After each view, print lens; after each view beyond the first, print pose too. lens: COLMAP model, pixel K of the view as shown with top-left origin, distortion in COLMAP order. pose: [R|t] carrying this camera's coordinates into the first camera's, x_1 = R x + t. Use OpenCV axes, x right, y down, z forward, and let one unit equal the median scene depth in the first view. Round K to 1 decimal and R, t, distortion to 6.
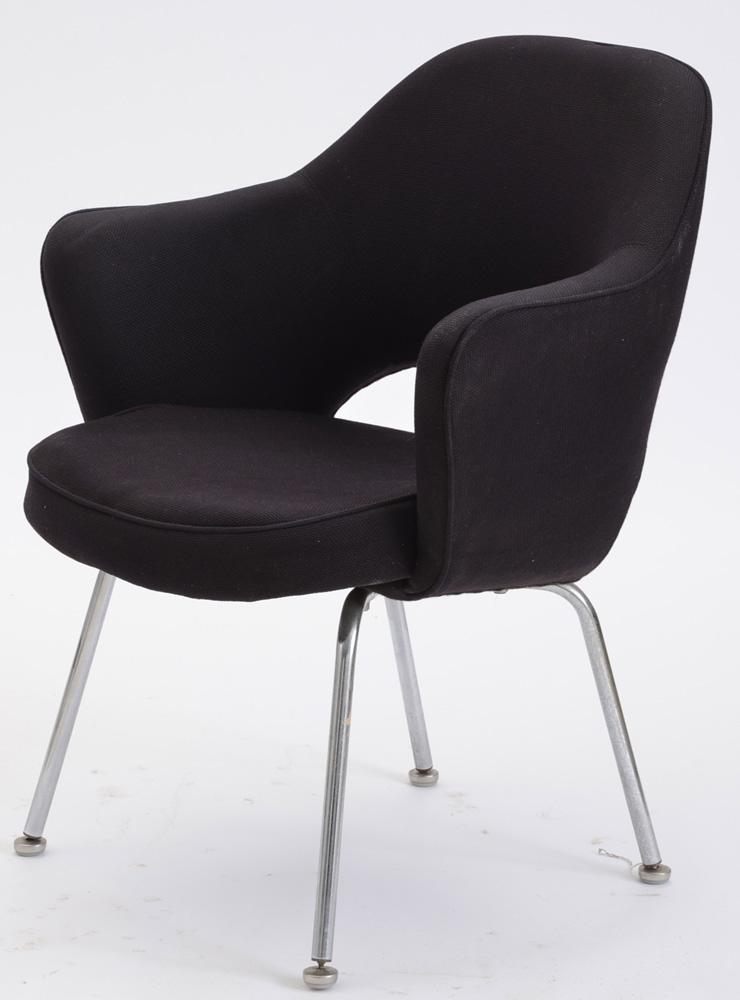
lens RADIAL K [[4005.9, 0, 369.5], [0, 4005.9, 471.1], [0, 0, 1]] dist [0.891390, 0.000000]
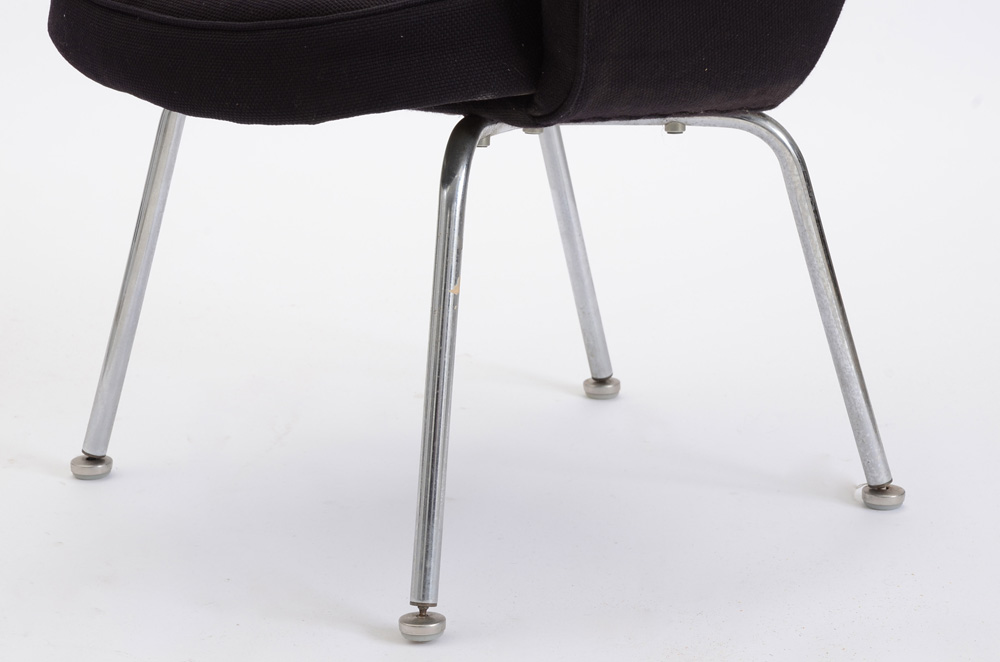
lens RADIAL K [[3333.2, 0, 477.8], [0, 3333.2, 339.4], [0, 0, 1]] dist [0.853937, 0.000000]
pose [[0.997413, -0.009330, -0.071277, 0.041192], [0.011729, 0.999376, 0.033316, 0.049042], [0.070922, -0.034065, 0.996900, 0.369417]]
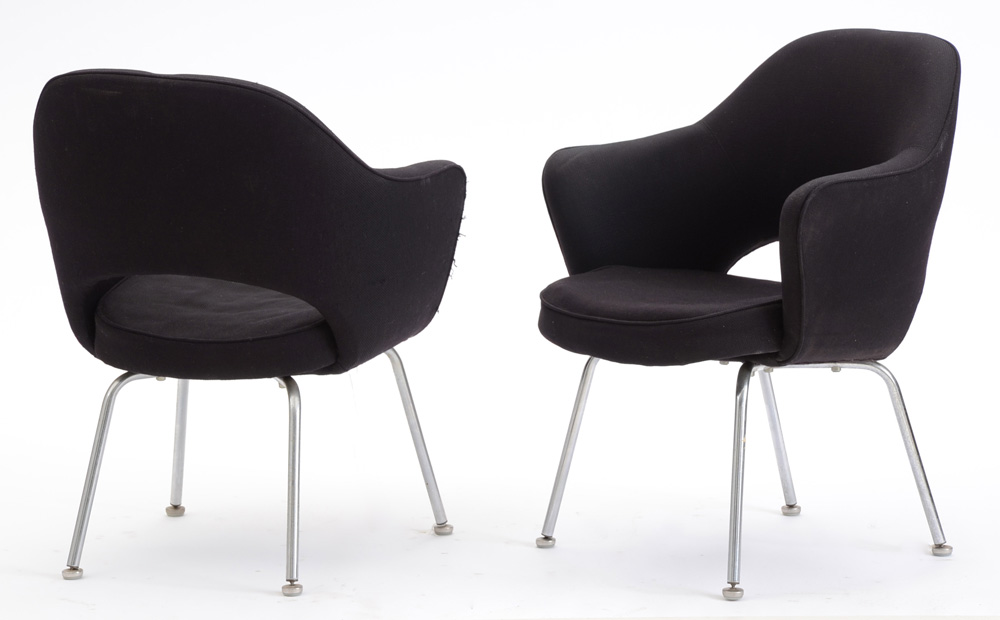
lens RADIAL K [[4003.5, 0, 498.7], [0, 4003.5, 309.3], [0, 0, 1]] dist [1.203048, 0.000000]
pose [[0.998203, -0.028265, -0.052842, -0.016393], [0.024810, 0.997581, -0.064935, 0.109341], [0.054549, 0.063507, 0.996489, -0.627968]]
